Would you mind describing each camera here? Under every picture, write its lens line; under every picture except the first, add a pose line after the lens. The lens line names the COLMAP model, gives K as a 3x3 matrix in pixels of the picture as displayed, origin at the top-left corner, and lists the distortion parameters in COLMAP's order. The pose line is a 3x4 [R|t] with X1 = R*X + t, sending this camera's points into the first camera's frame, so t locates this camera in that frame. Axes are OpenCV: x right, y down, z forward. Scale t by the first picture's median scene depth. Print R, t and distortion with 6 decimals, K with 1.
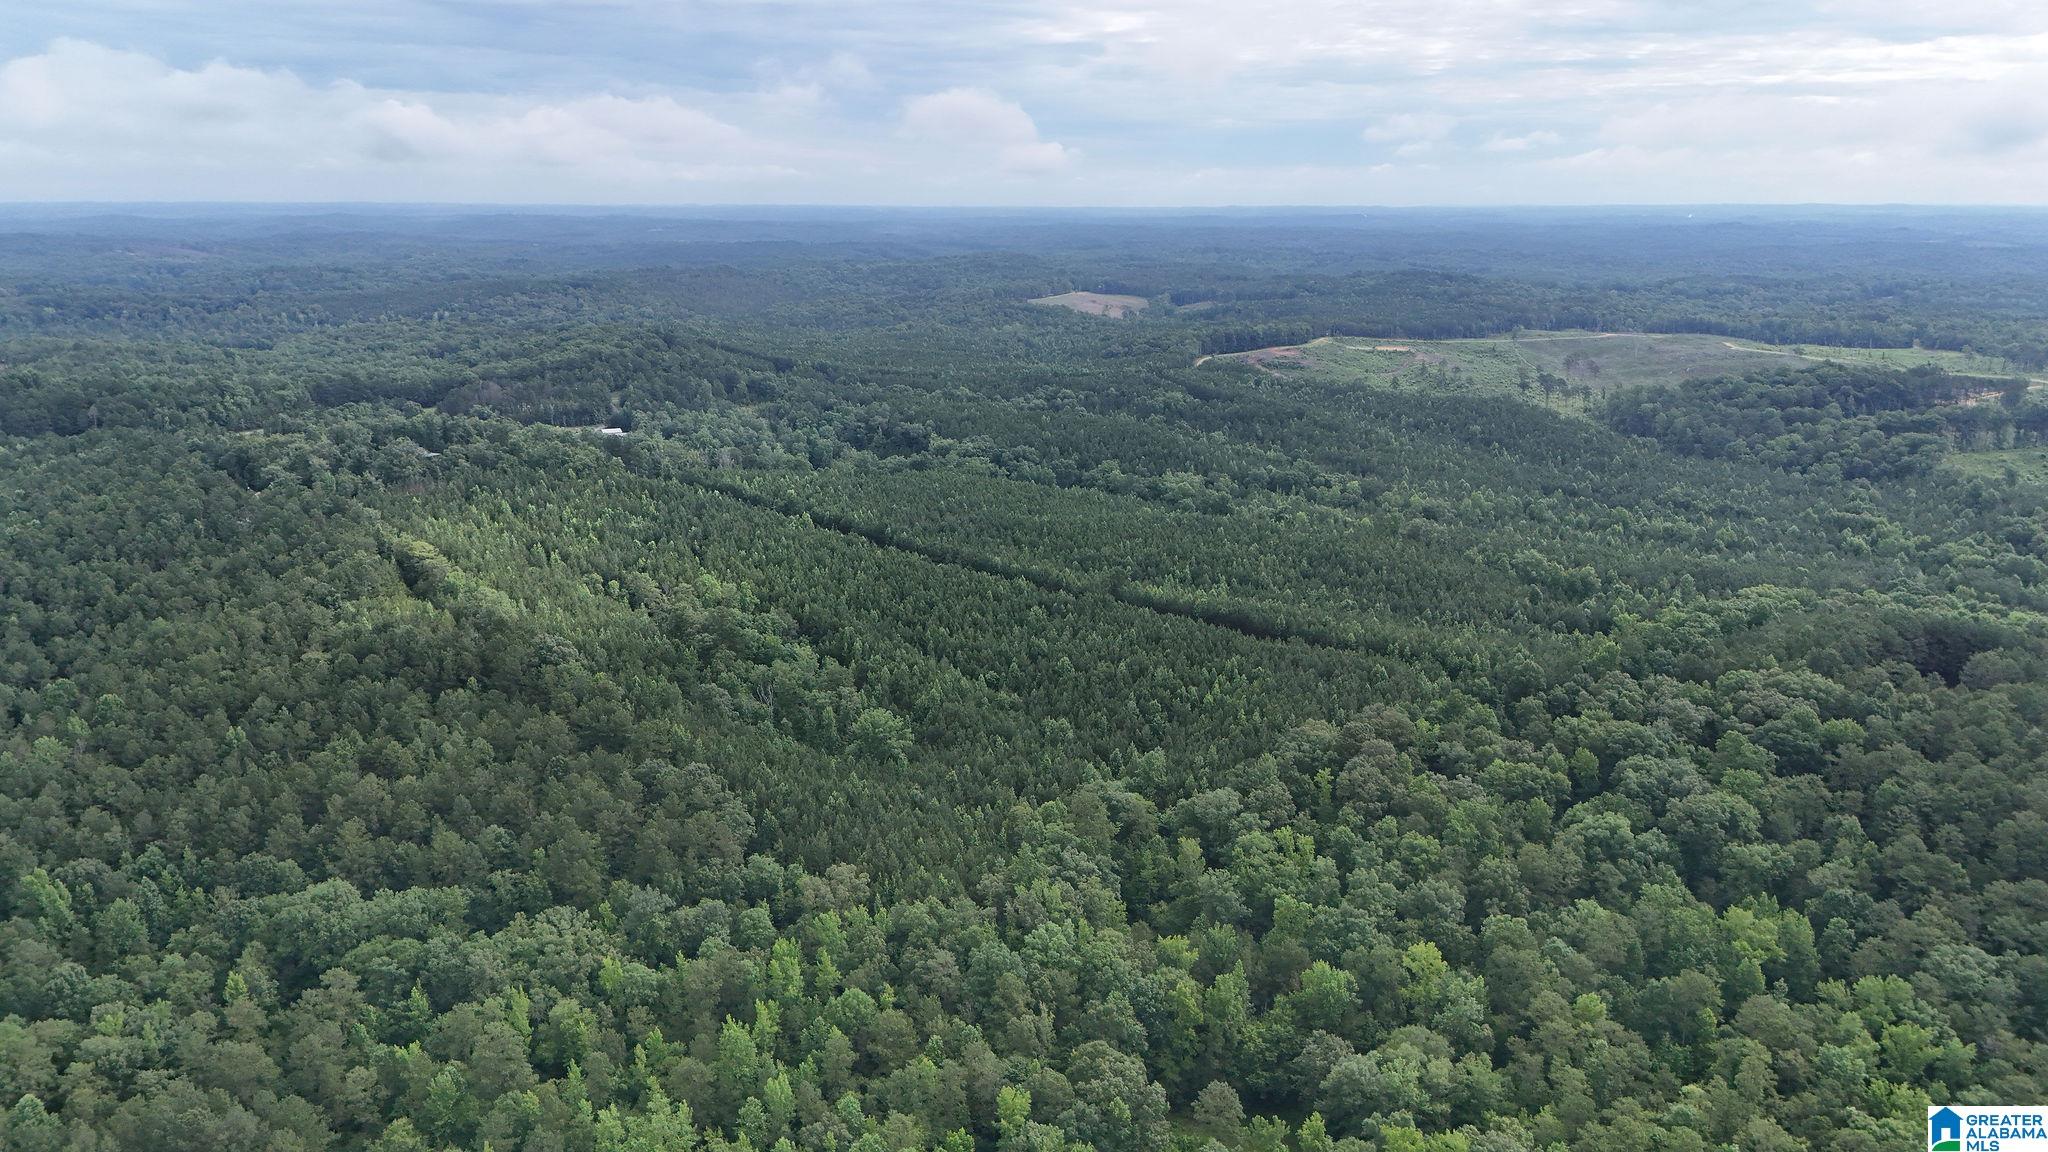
lens RADIAL K [[1507.6, 0, 1035.2], [0, 1507.6, 592.4], [0, 0, 1]] dist [0.074859, -0.072302]
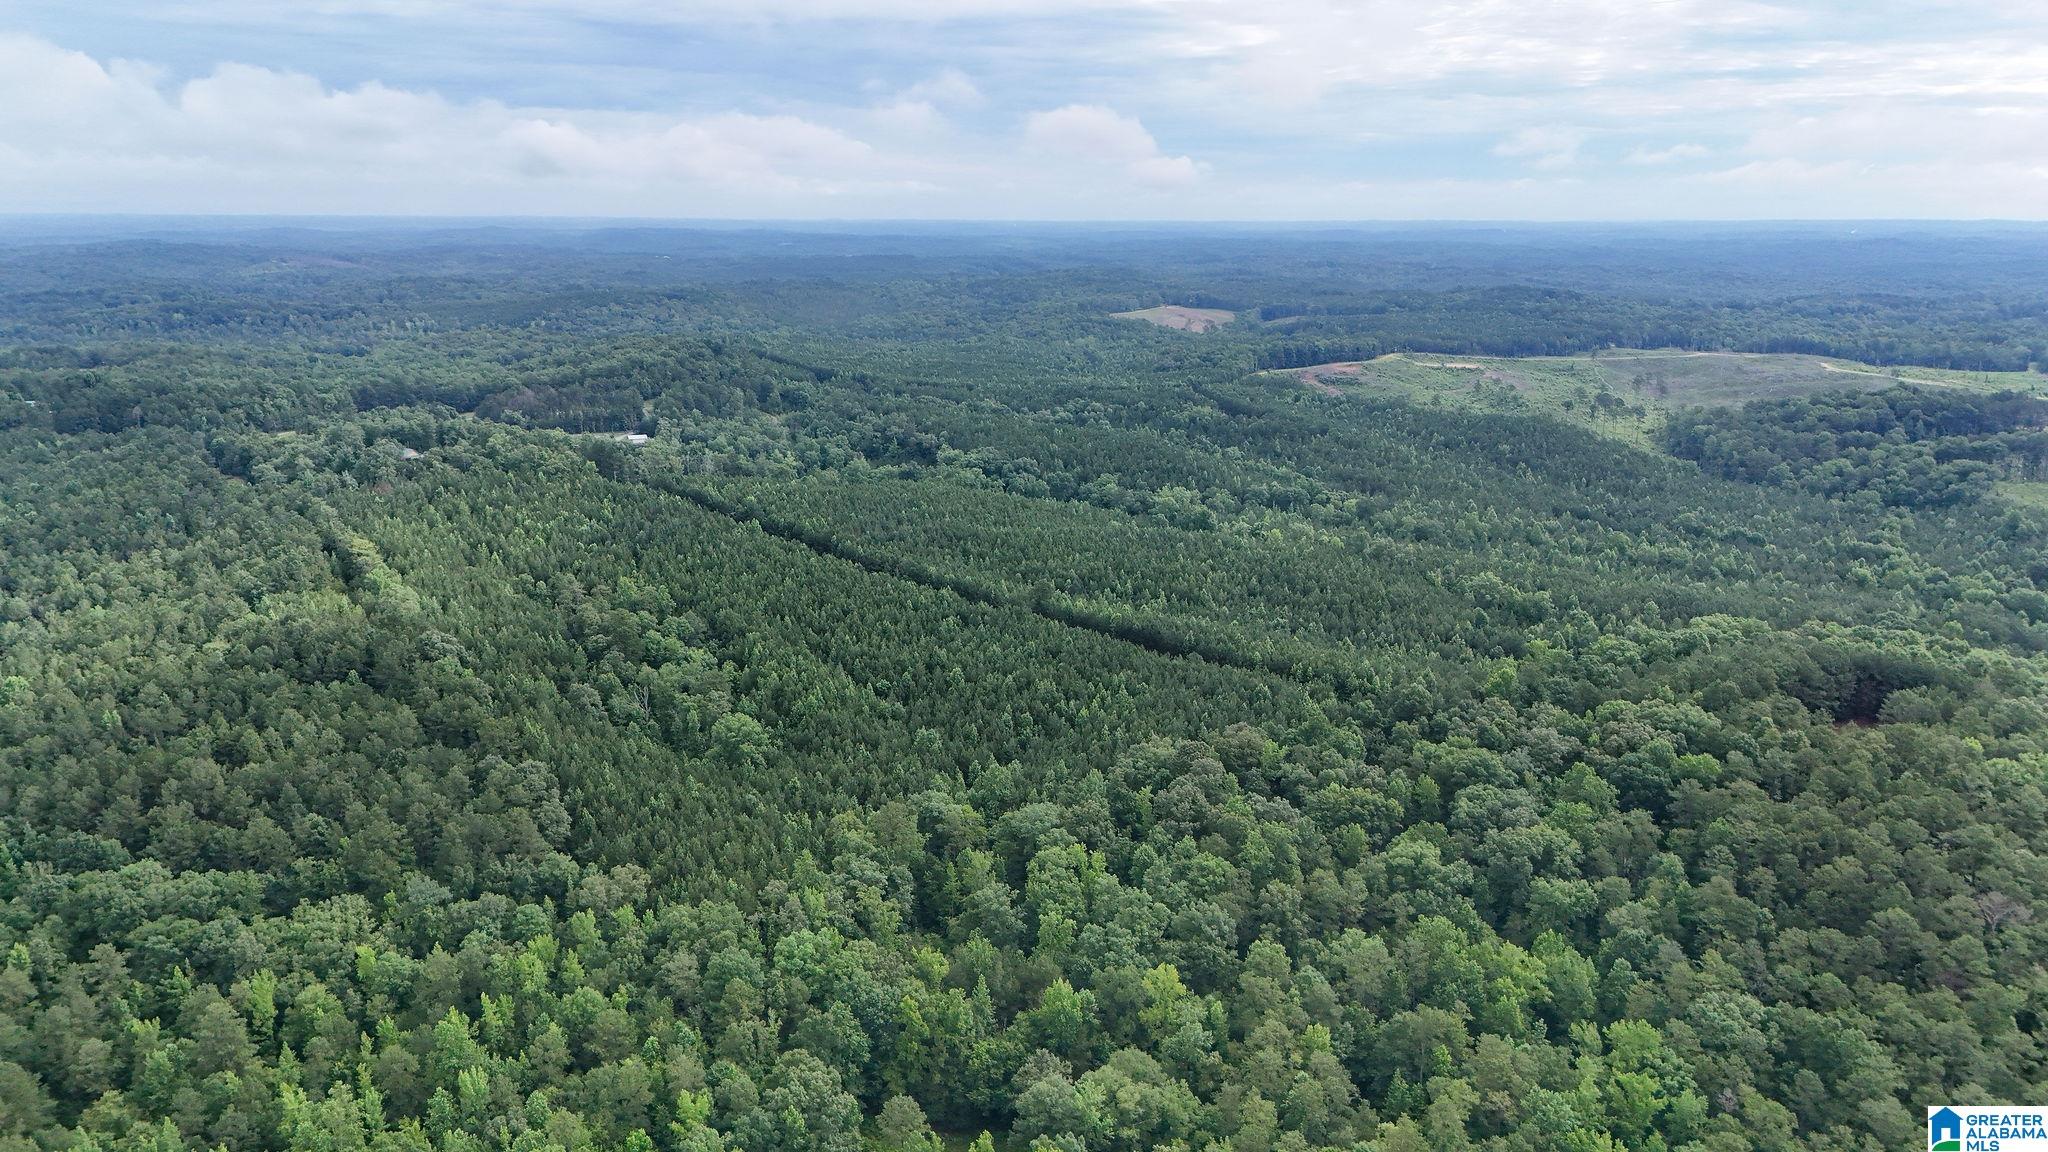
lens RADIAL K [[1507.6, 0, 1032.3], [0, 1507.6, 591.8], [0, 0, 1]] dist [0.074859, -0.072302]
pose [[0.995774, 0.024184, -0.088595, 0.105051], [-0.025001, 0.999654, -0.008116, -0.000397], [0.088368, 0.010296, 0.996035, 0.005474]]
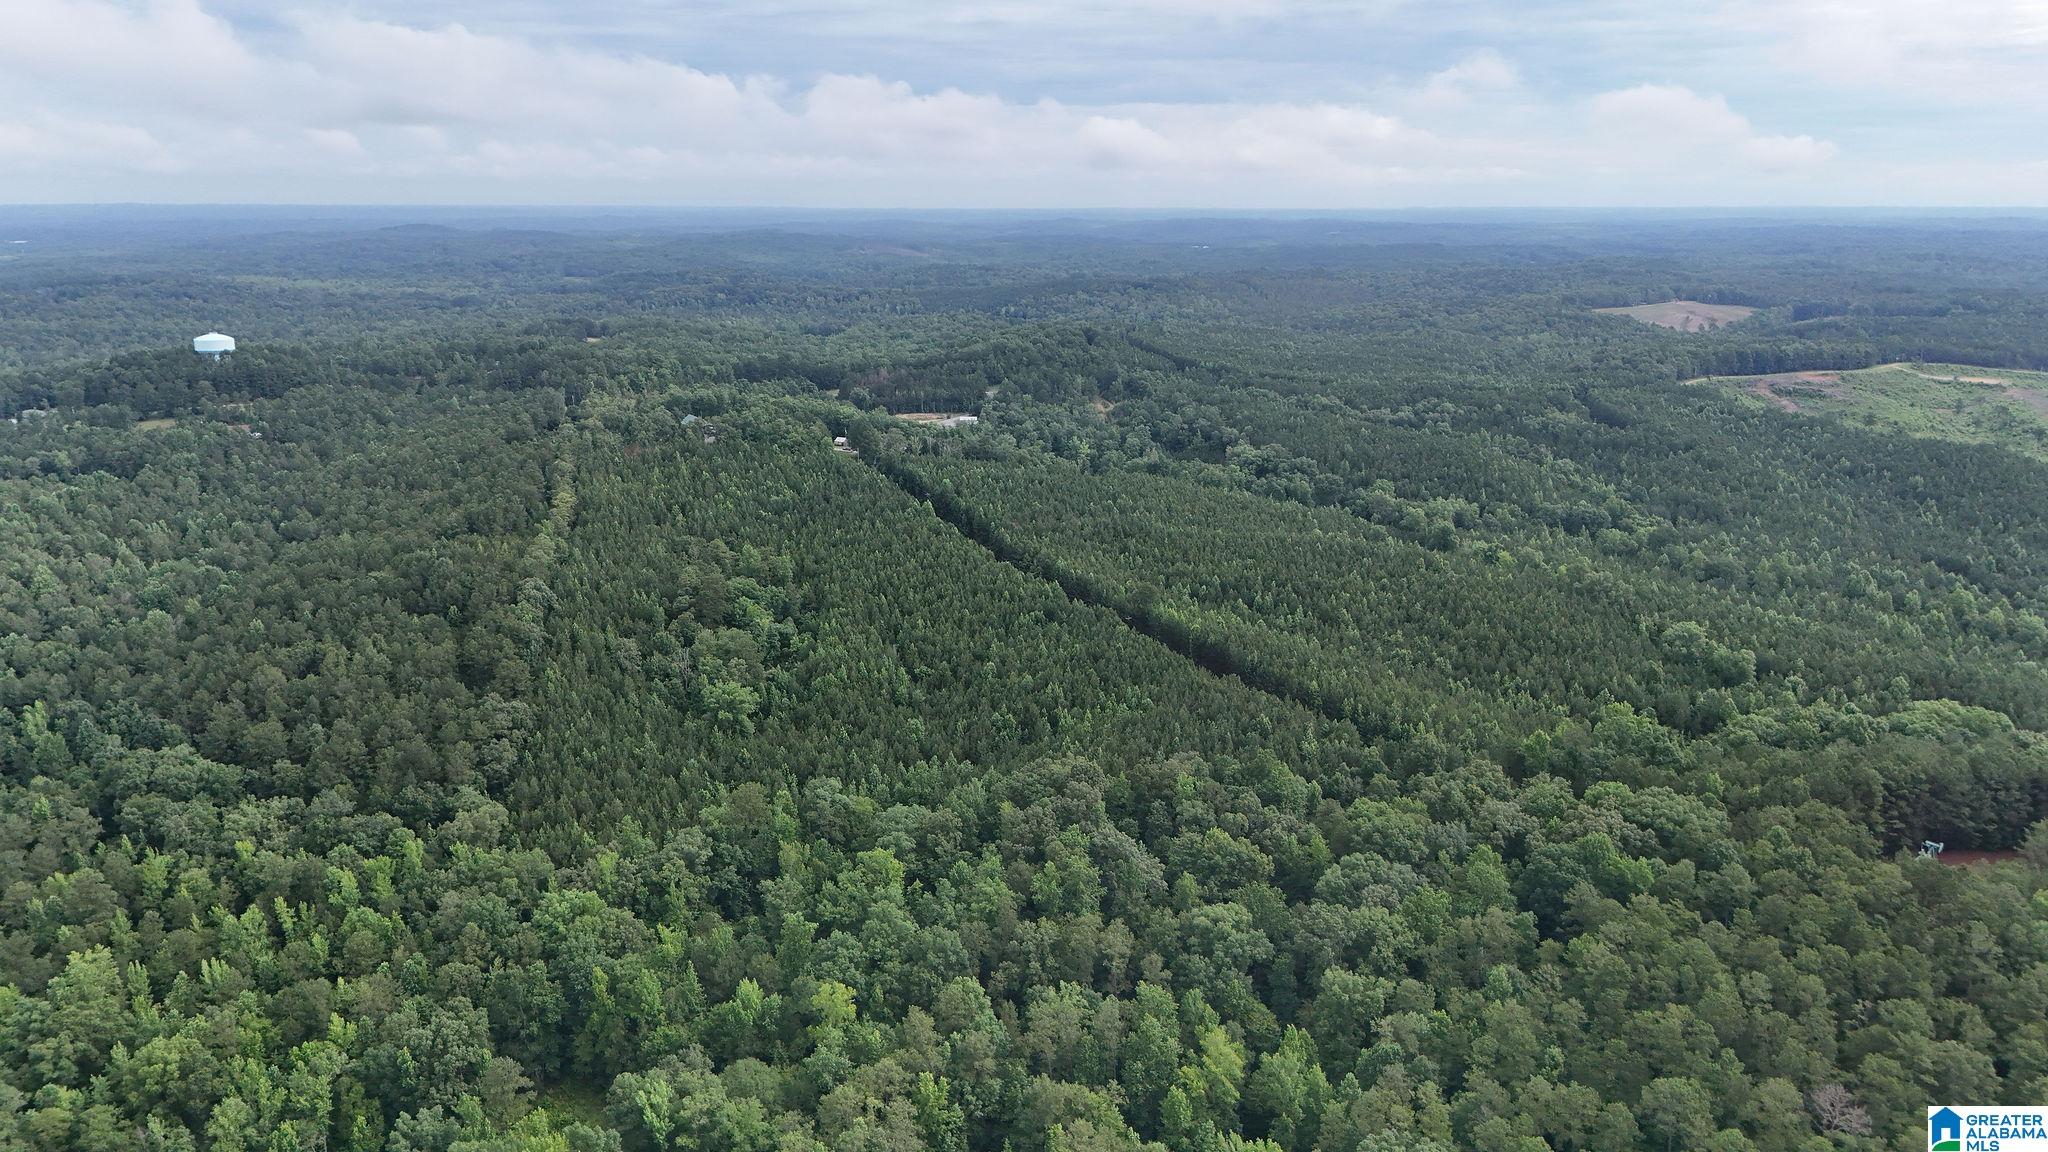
lens RADIAL K [[1507.6, 0, 1025.9], [0, 1507.6, 577.0], [0, 0, 1]] dist [0.074859, -0.072302]
pose [[0.892677, 0.108893, -0.437344, 0.312405], [-0.113913, 0.993380, 0.014826, -0.019995], [0.436063, 0.036585, 0.899172, 0.081511]]
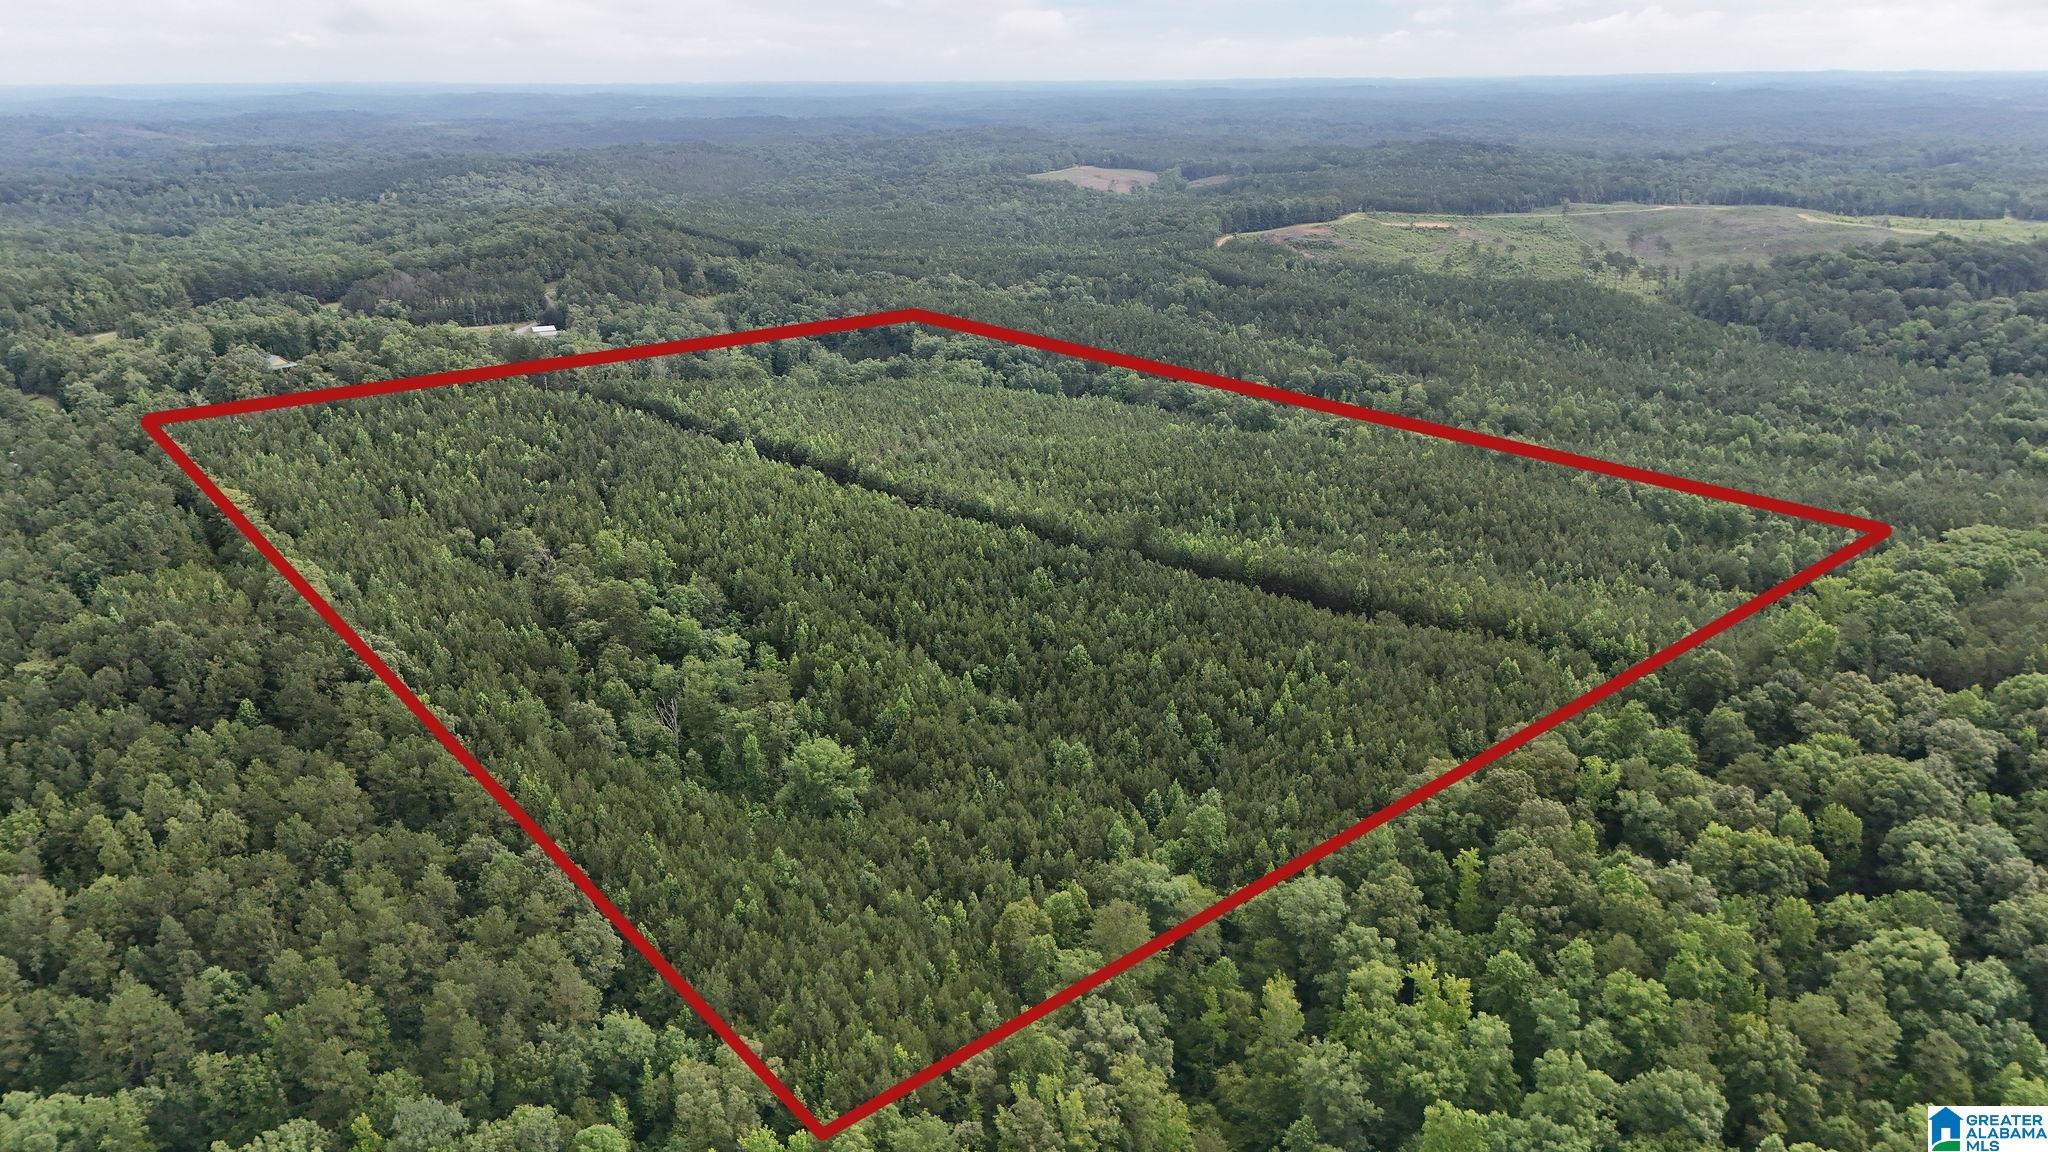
lens RADIAL K [[1507.6, 0, 1033.5], [0, 1507.6, 589.3], [0, 0, 1]] dist [0.074859, -0.072302]
pose [[0.999965, -0.007726, -0.003231, -0.000165], [0.007941, 0.997306, 0.072921, -0.026197], [0.002659, -0.072944, 0.997332, 0.172155]]
